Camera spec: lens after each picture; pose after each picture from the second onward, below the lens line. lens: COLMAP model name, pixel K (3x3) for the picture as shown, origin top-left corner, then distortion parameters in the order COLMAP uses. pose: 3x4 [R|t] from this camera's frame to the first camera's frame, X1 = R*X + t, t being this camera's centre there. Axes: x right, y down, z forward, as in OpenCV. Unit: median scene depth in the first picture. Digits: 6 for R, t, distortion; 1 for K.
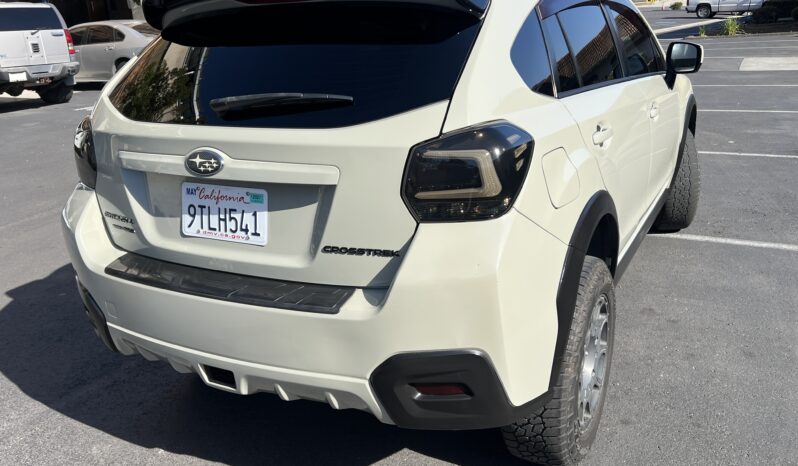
lens RADIAL K [[675.3, 0, 399.0], [0, 675.3, 233.0], [0, 0, 1]] dist [0.076815, -0.010568]
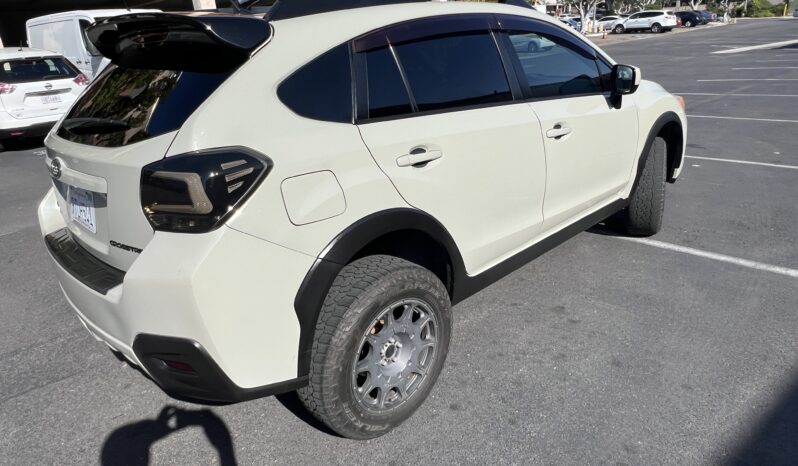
lens RADIAL K [[508.1, 0, 399.0], [0, 508.1, 233.0], [0, 0, 1]] dist [0.001591, 0.000647]
pose [[0.949029, 0.095810, -0.300274, 0.659613], [-0.075062, 0.993971, 0.079917, -0.105801], [0.306121, -0.053304, 0.950499, 0.245394]]
